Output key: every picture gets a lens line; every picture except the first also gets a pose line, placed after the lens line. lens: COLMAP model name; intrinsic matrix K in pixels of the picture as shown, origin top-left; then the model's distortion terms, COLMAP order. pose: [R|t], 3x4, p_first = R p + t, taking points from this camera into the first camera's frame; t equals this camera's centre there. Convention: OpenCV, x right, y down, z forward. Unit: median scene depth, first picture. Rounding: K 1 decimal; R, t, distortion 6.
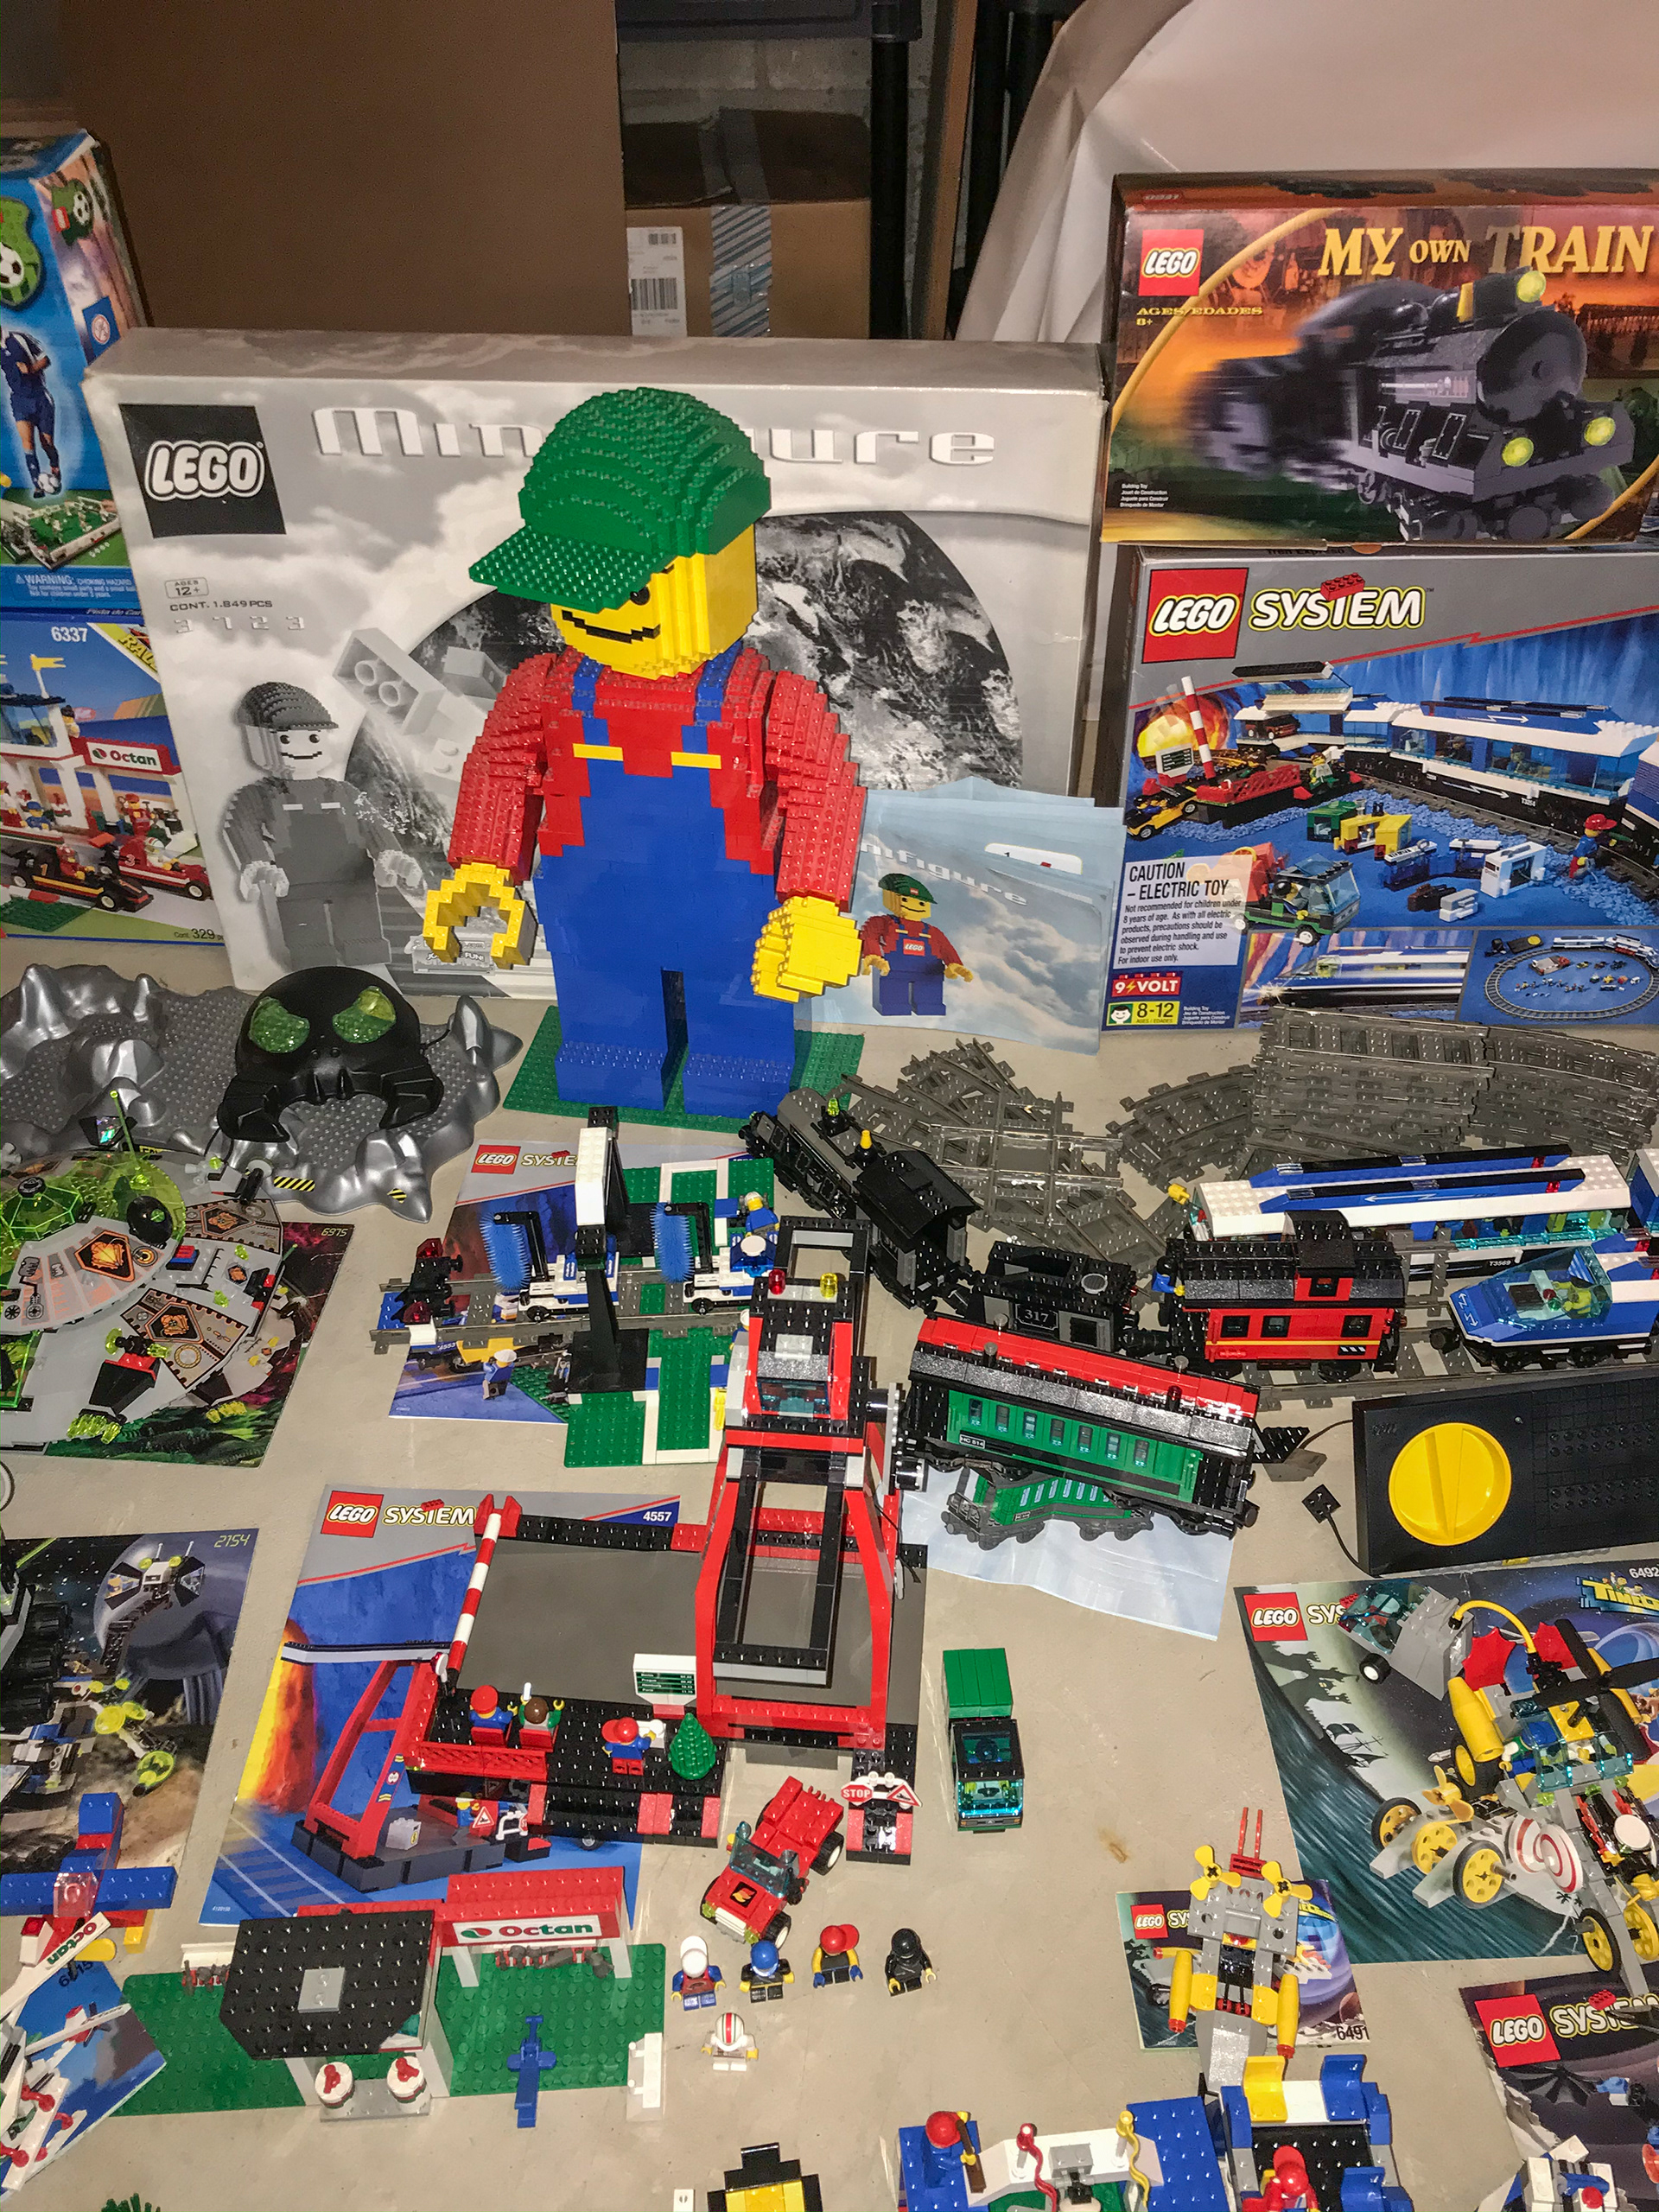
lens RADIAL K [[1808.7, 0, 821.3], [0, 1808.7, 1131.3], [0, 0, 1]] dist [0.014310, -0.003784]
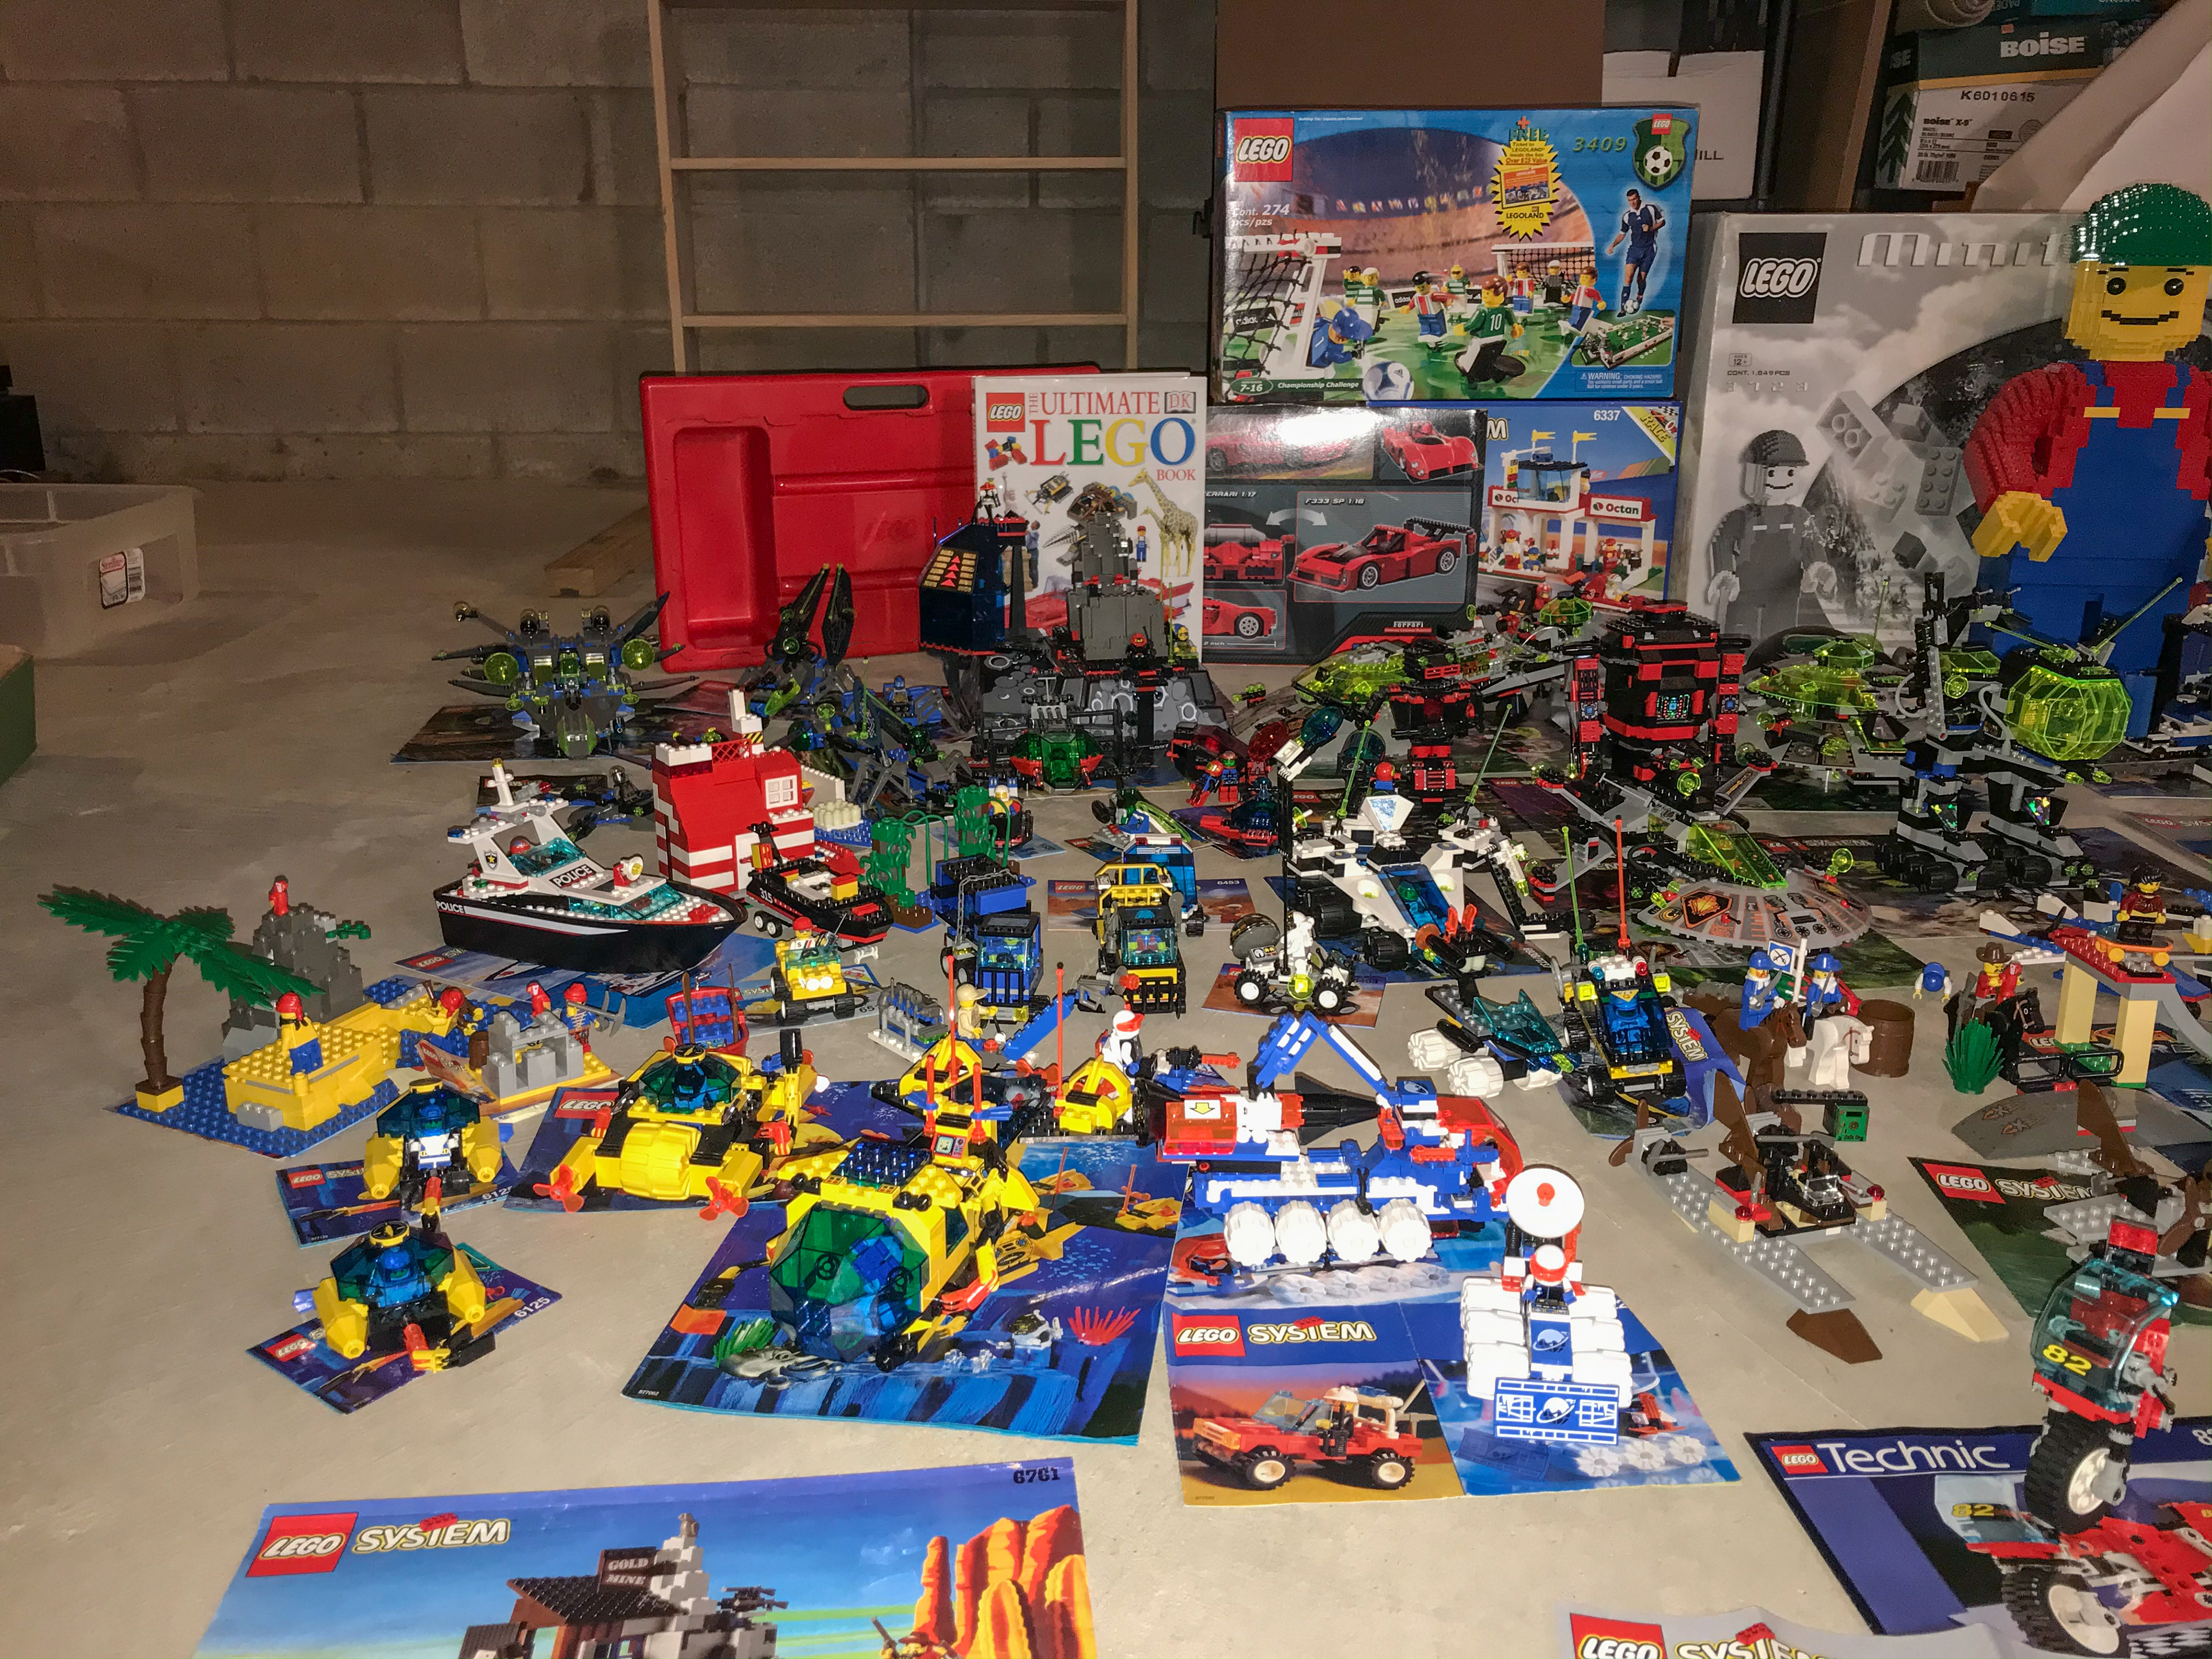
lens RADIAL K [[1851.3, 0, 1112.7], [0, 1851.3, 818.4], [0, 0, 1]] dist [0.221036, -0.724436]
pose [[0.996956, -0.010572, 0.077250, -0.951770], [0.040142, 0.918964, -0.392293, 0.607977], [-0.066843, 0.394199, 0.916591, -0.223078]]
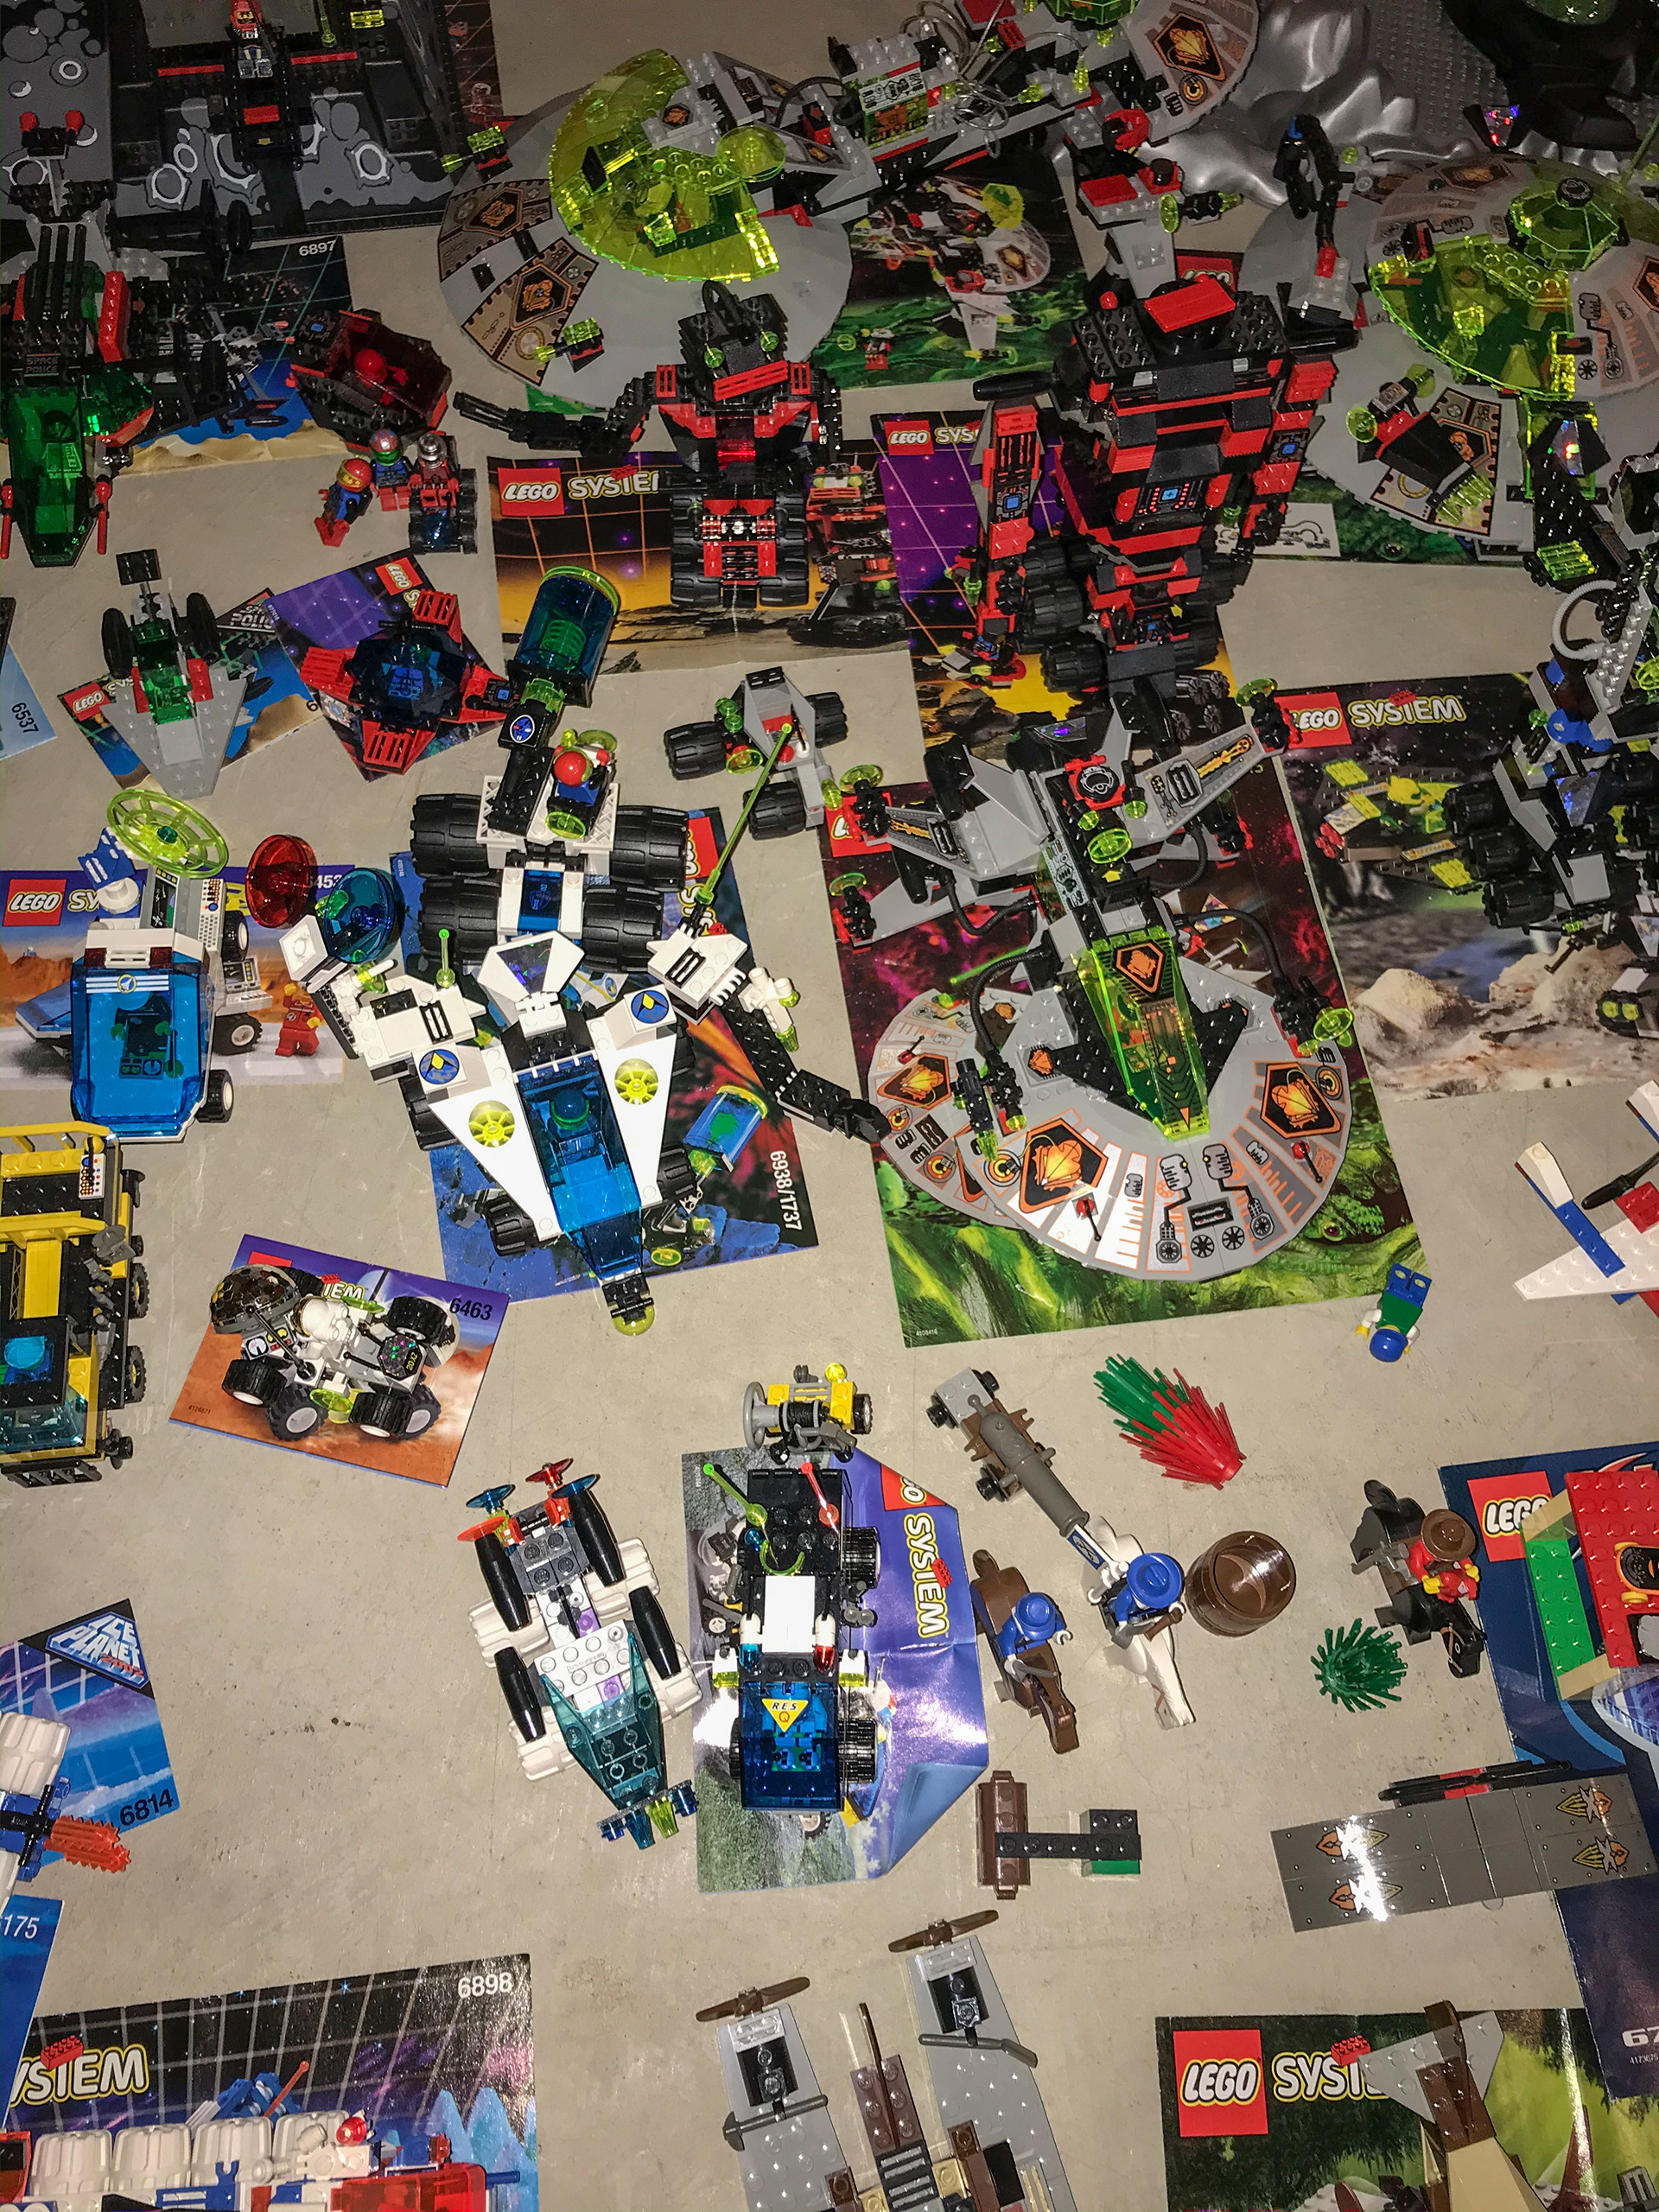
lens RADIAL K [[1808.7, 0, 821.3], [0, 1808.7, 1131.3], [0, 0, 1]] dist [0.014310, -0.003784]
pose [[0.994363, -0.053152, 0.091748, -0.698661], [0.010265, 0.909476, 0.415629, 0.056044], [-0.105534, -0.412344, 0.904895, 0.174346]]
